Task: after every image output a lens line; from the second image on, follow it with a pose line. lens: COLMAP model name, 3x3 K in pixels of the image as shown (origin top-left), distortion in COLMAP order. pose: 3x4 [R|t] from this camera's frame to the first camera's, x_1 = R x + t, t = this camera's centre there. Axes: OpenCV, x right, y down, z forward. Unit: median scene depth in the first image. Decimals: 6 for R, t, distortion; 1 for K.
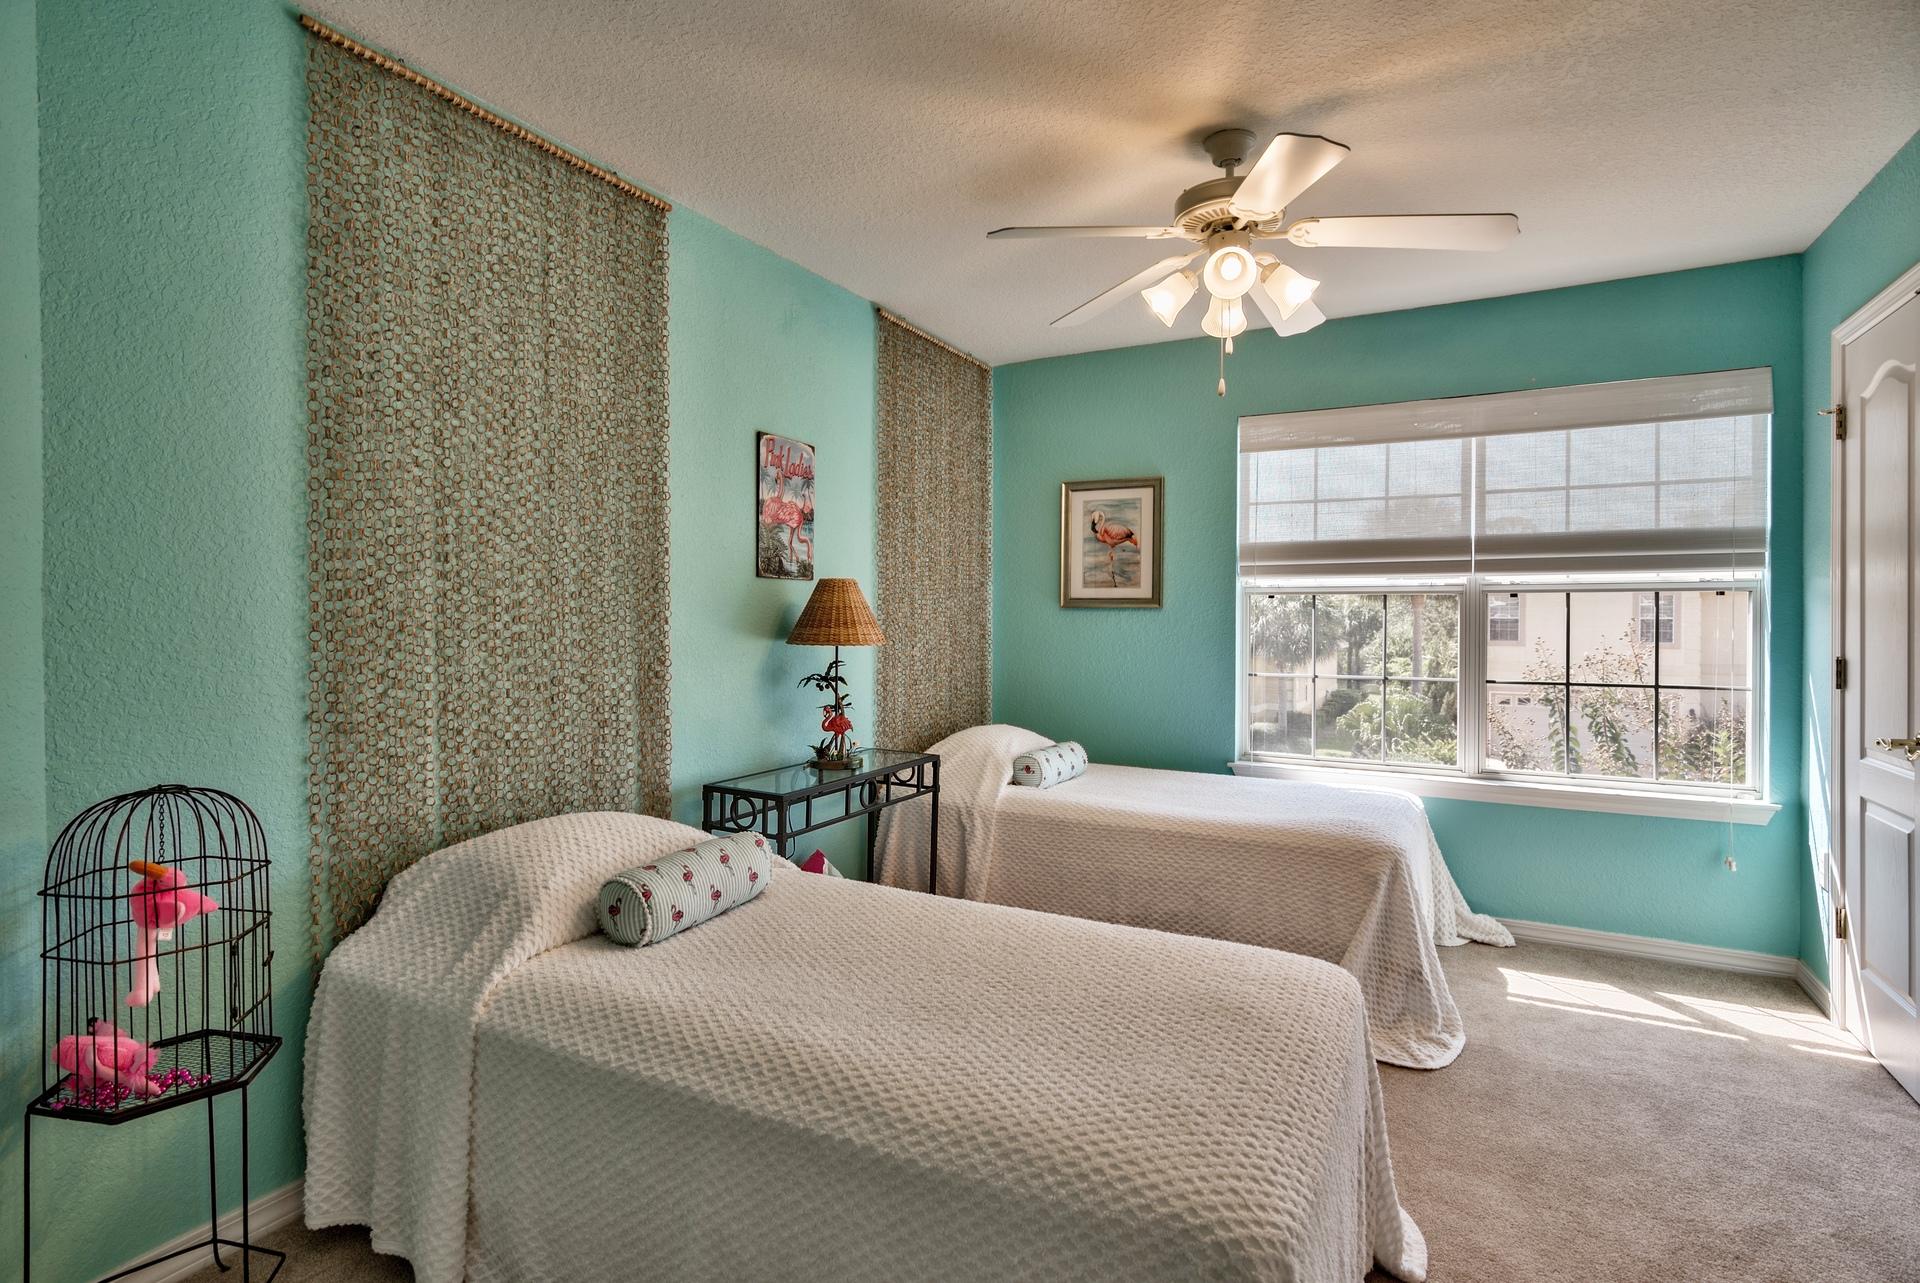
lens RADIAL K [[944.9, 0, 961.9], [0, 944.9, 628.7], [0, 0, 1]] dist [-0.002531, -0.002220]
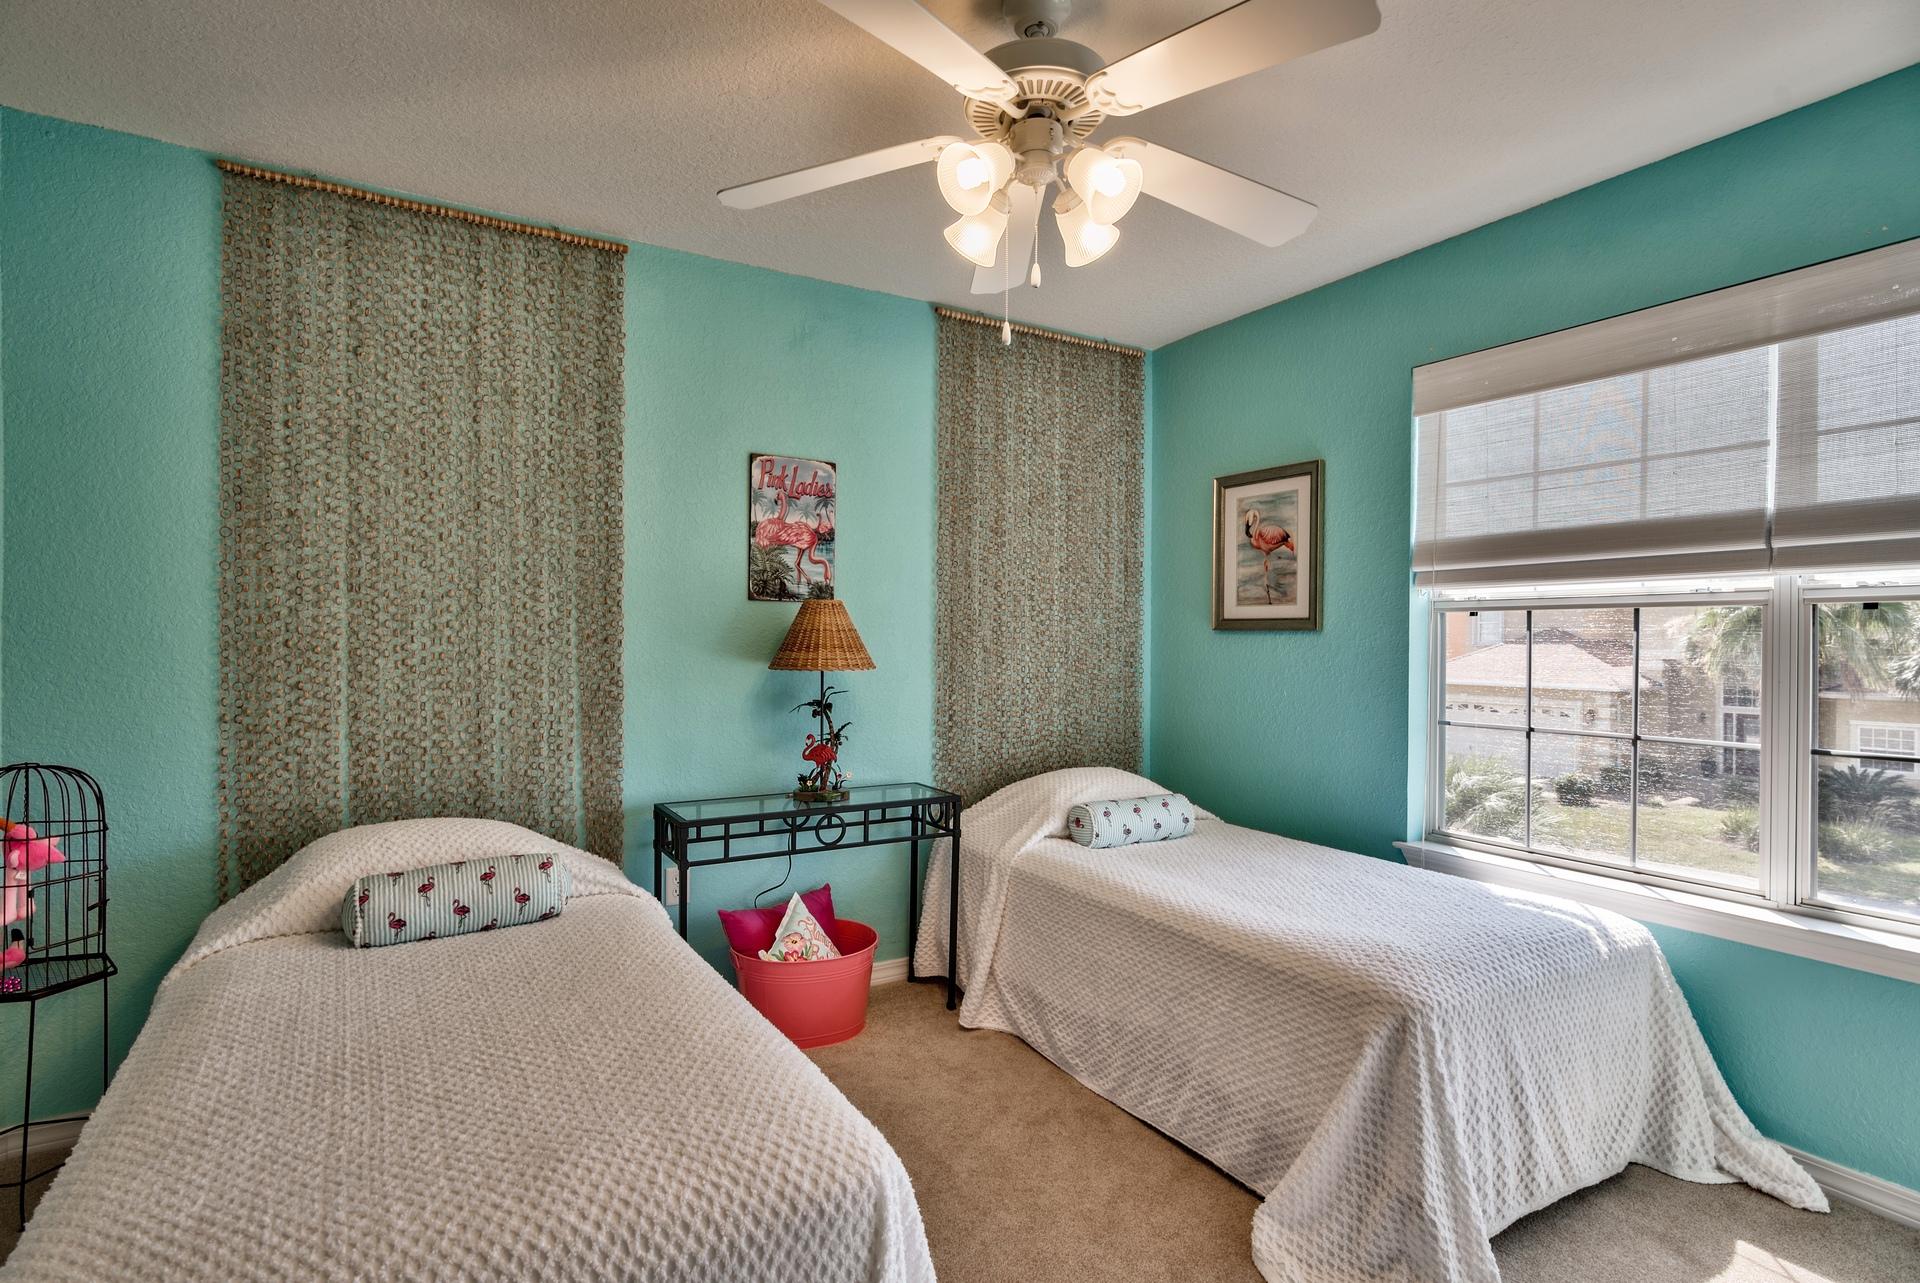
lens RADIAL K [[944.9, 0, 957.8], [0, 944.9, 646.1], [0, 0, 1]] dist [-0.002531, -0.002220]
pose [[0.858329, 0.004140, -0.513083, 0.464107], [-0.009351, 0.999928, -0.007576, -0.000832], [0.513015, 0.011300, 0.858305, 0.252513]]
